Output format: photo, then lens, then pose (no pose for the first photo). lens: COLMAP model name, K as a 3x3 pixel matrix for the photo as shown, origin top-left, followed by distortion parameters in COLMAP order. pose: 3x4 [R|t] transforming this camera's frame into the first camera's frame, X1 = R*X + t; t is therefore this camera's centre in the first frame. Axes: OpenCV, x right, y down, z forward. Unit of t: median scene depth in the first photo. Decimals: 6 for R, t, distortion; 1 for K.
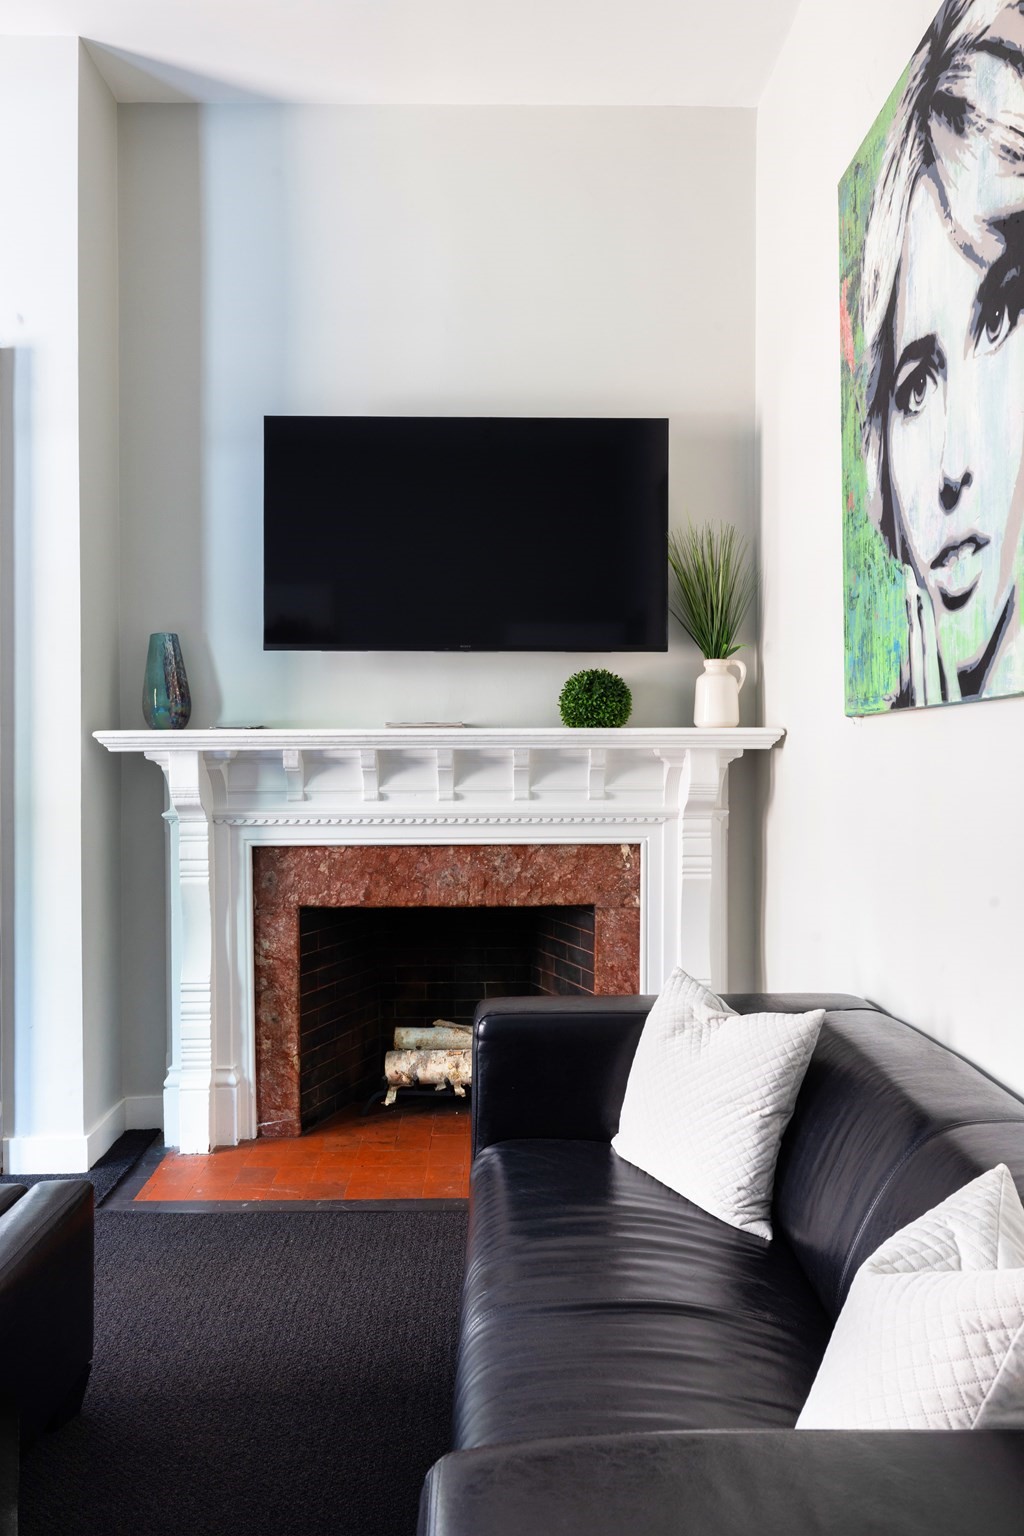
lens RADIAL K [[1086.5, 0, 511.8], [0, 1086.5, 759.8], [0, 0, 1]] dist [-0.008977, -0.005983]
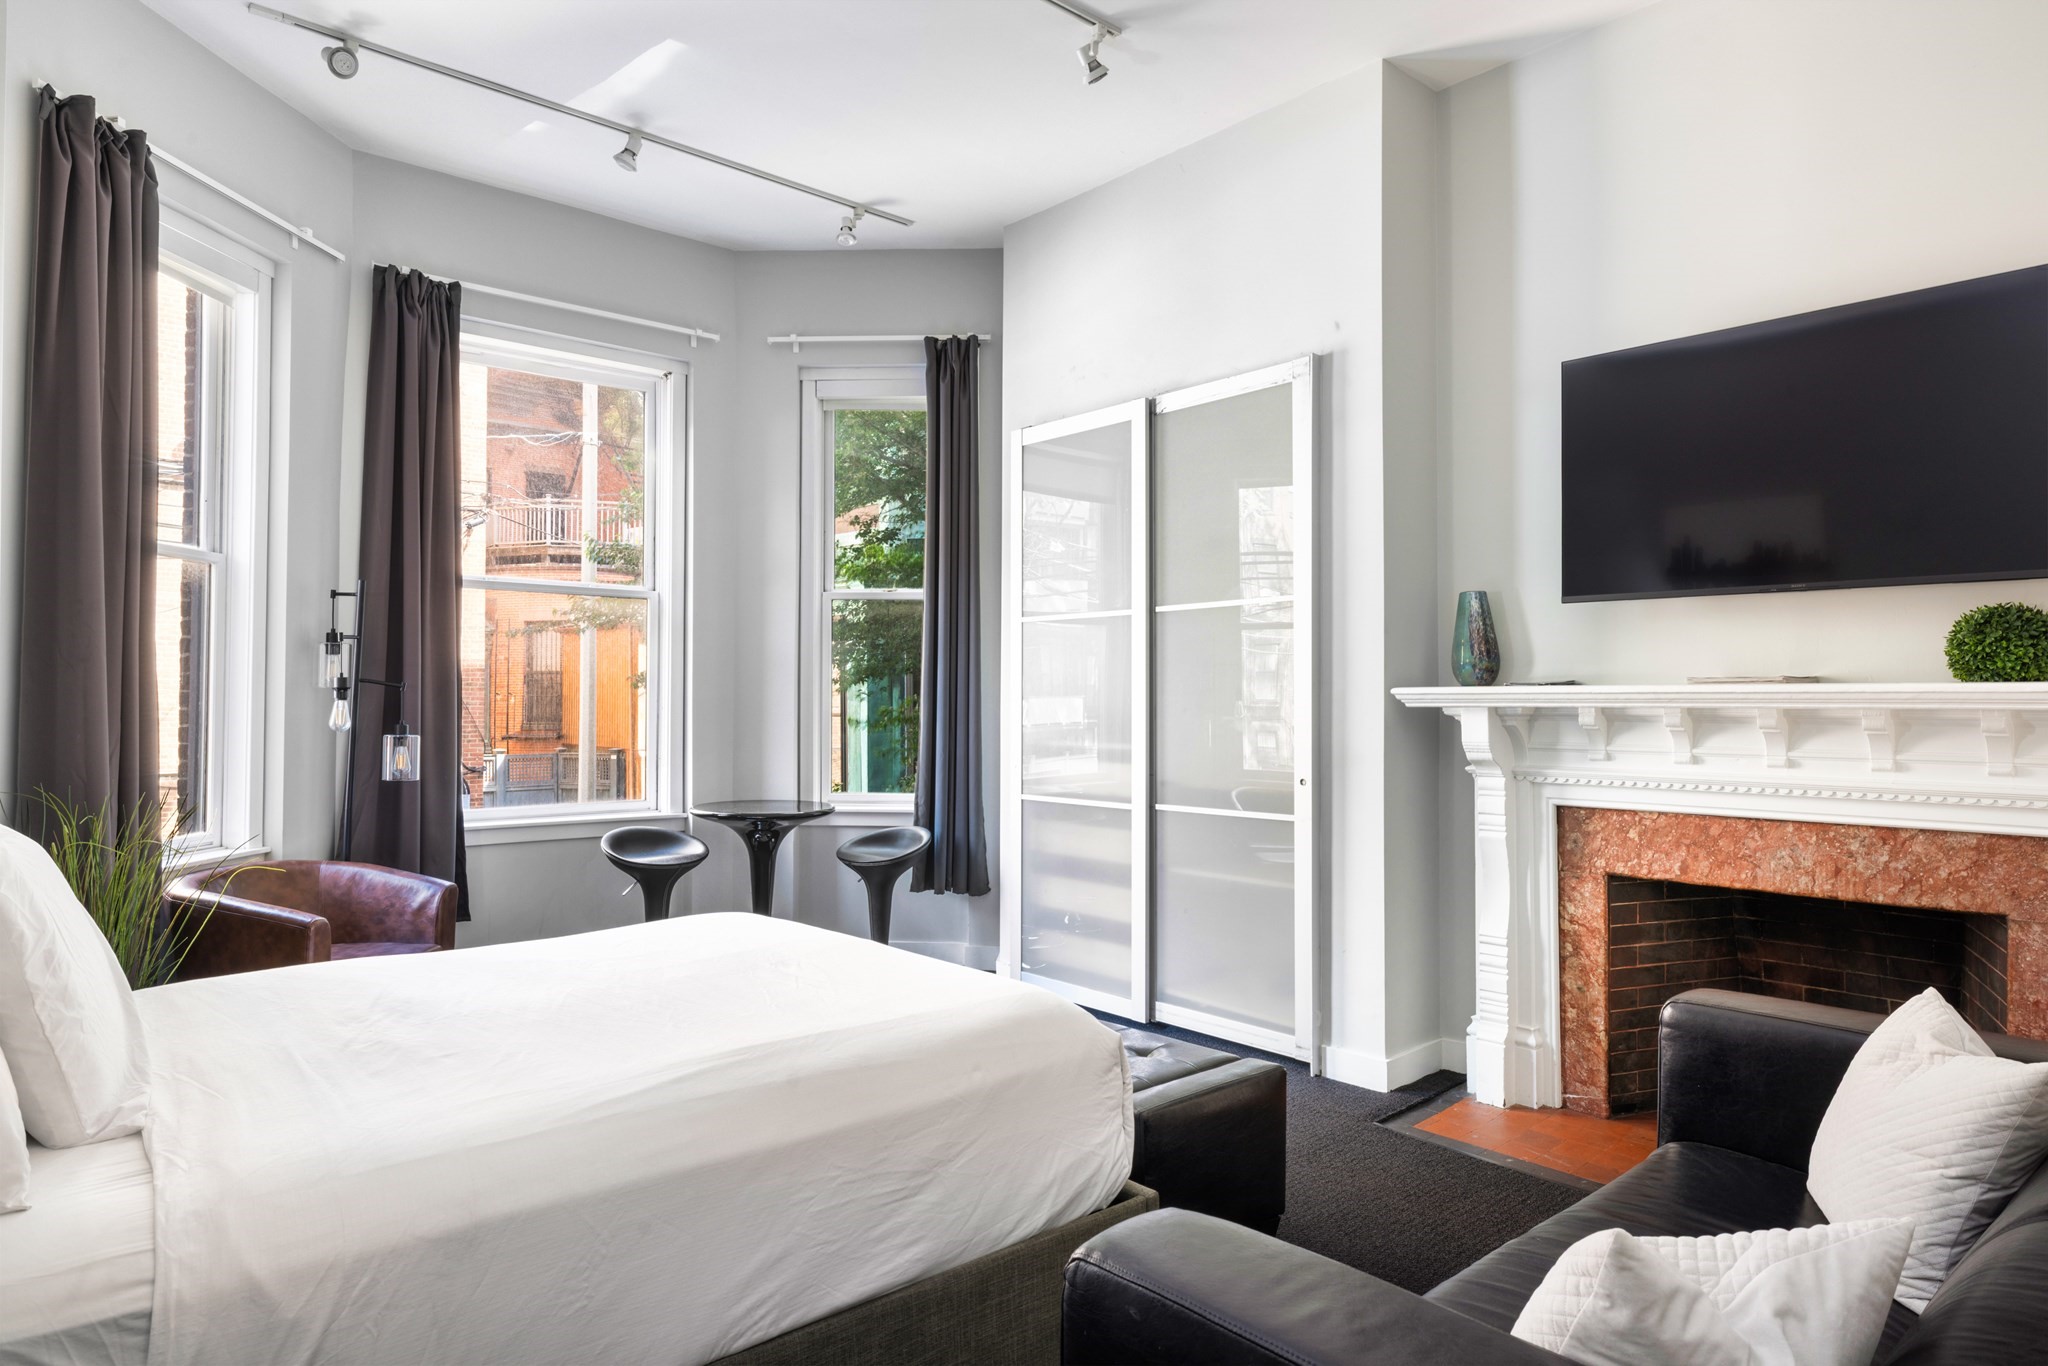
lens RADIAL K [[1233.8, 0, 1025.1], [0, 1233.8, 685.2], [0, 0, 1]] dist [-0.027248, 0.000418]
pose [[0.634227, -0.002319, -0.773144, 0.305989], [-0.007429, 0.999931, -0.009094, -0.014051], [0.773111, 0.011511, 0.634166, -0.062771]]
